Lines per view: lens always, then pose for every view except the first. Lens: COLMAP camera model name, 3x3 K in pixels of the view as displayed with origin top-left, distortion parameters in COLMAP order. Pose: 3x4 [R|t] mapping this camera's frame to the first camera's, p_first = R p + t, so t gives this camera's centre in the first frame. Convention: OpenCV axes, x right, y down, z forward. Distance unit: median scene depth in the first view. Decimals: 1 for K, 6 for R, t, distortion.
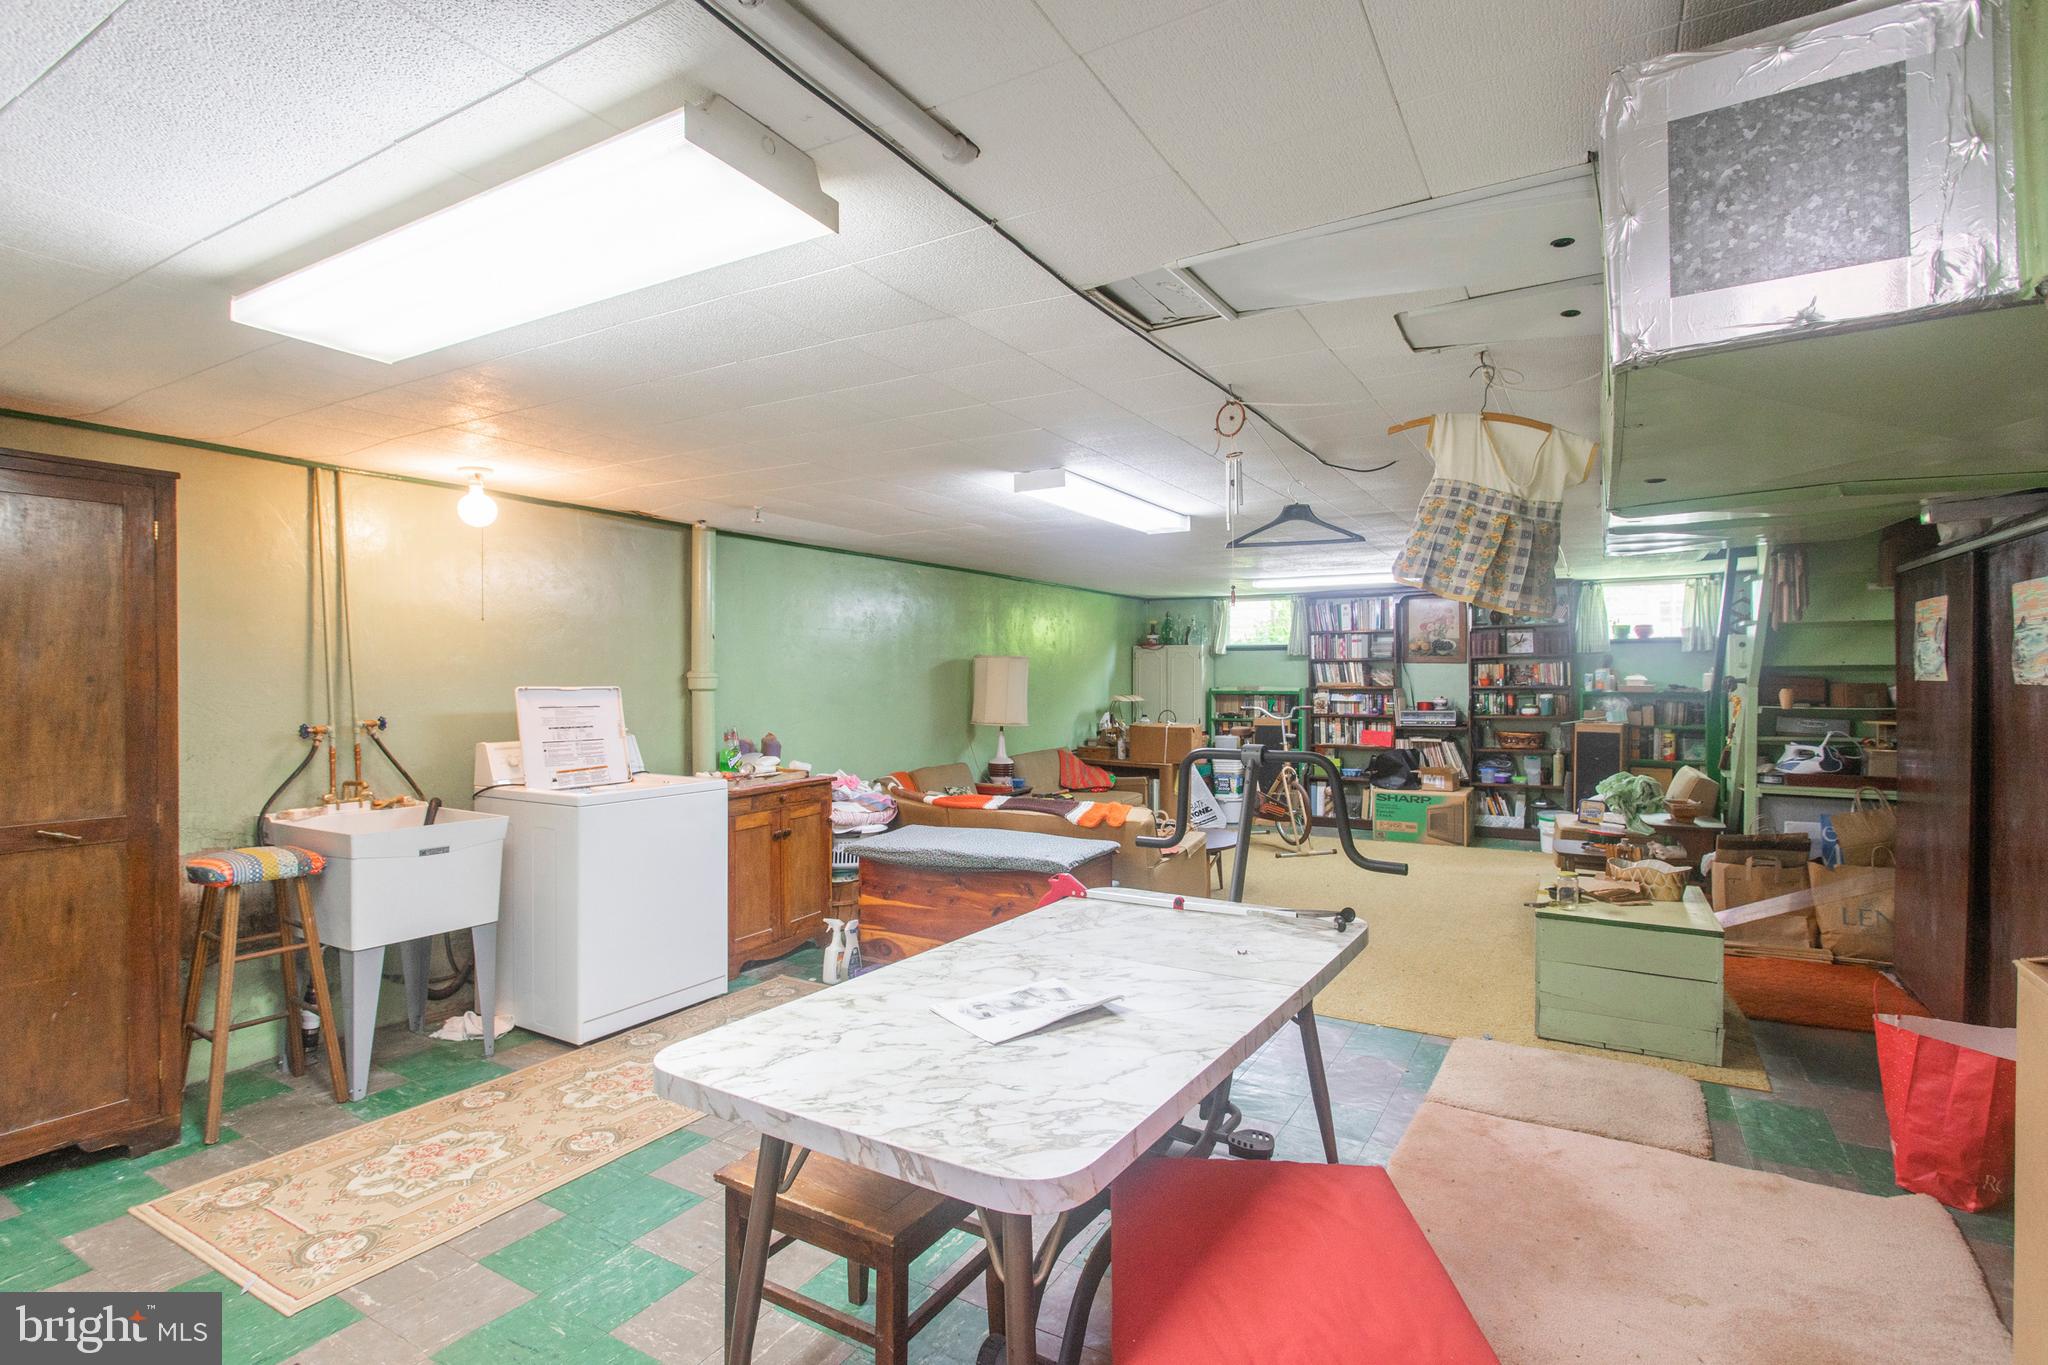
lens RADIAL K [[989.1, 0, 1026.2], [0, 989.1, 681.6], [0, 0, 1]] dist [-0.003501, -0.001044]
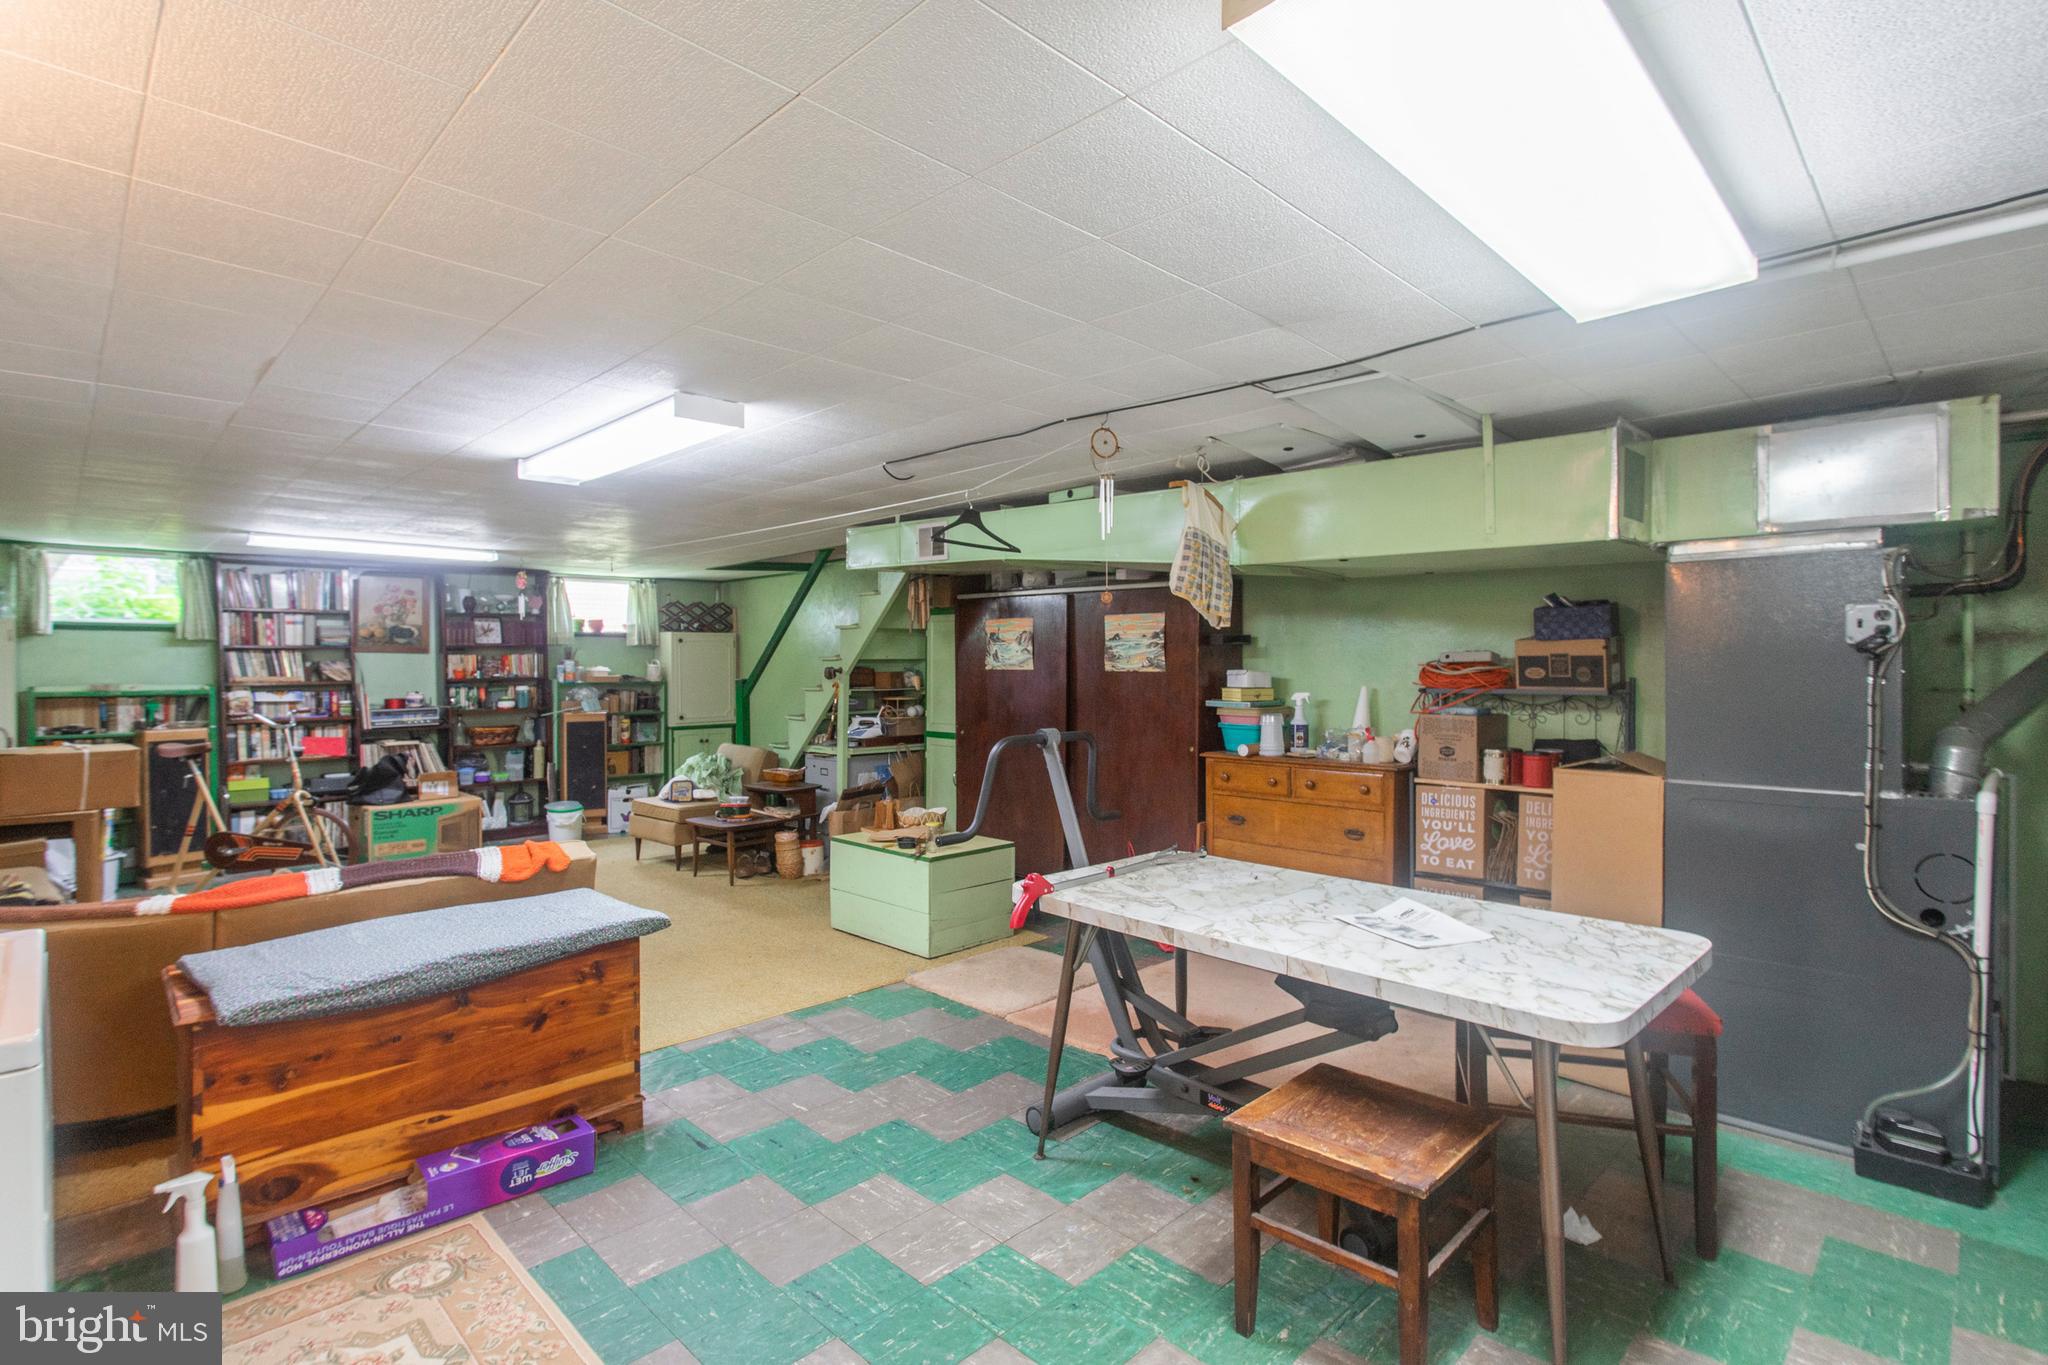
lens RADIAL K [[989.1, 0, 1060.8], [0, 989.1, 663.2], [0, 0, 1]] dist [-0.003501, -0.001044]
pose [[0.230801, 0.002153, 0.972999, -0.293583], [0.008162, 0.999958, -0.004149, -0.001560], [-0.972967, 0.008899, 0.230774, 0.249415]]
